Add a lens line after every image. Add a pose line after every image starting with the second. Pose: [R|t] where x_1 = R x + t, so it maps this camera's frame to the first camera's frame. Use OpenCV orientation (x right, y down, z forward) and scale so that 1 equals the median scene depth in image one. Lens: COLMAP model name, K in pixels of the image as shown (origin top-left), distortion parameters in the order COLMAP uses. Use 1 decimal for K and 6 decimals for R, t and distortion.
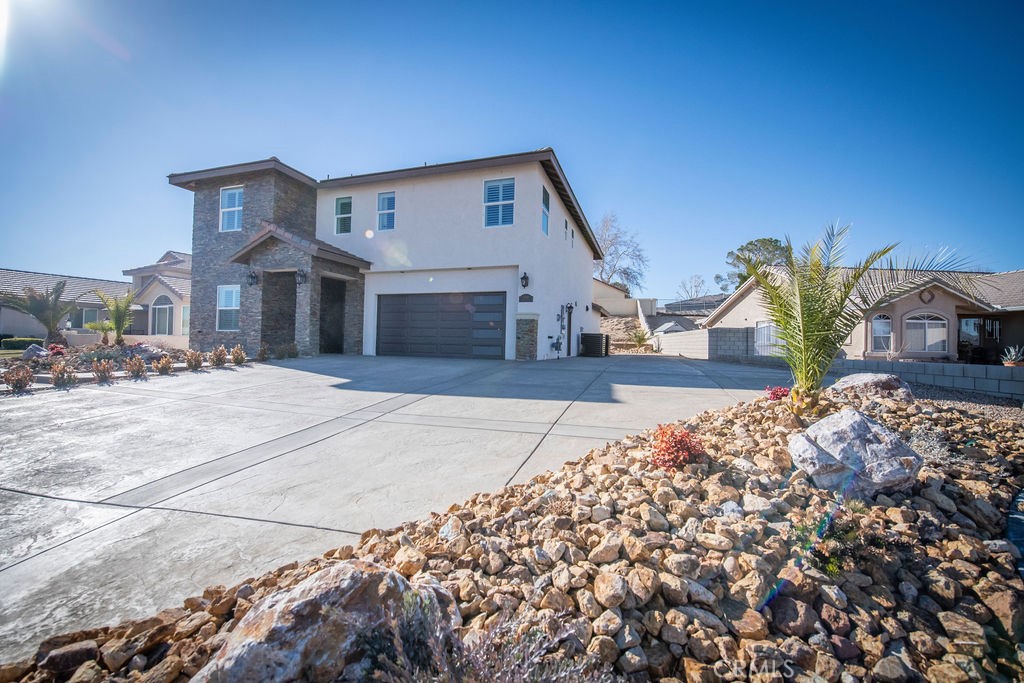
lens RADIAL K [[412.1, 0, 512.3], [0, 412.1, 338.7], [0, 0, 1]] dist [-0.011718, -0.003385]
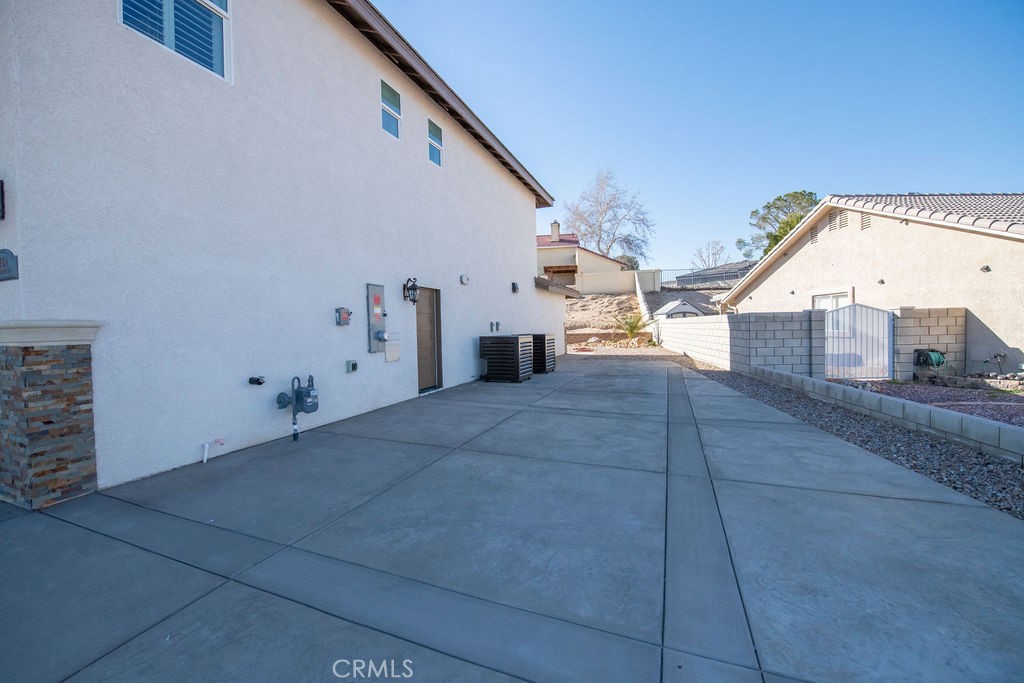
lens RADIAL K [[412.1, 0, 512.3], [0, 412.1, 338.7], [0, 0, 1]] dist [-0.011718, -0.003385]
pose [[0.997934, -0.045542, -0.045321, 0.111769], [0.047477, 0.997965, 0.042571, -0.015129], [0.043290, -0.044635, 0.998065, 0.233299]]
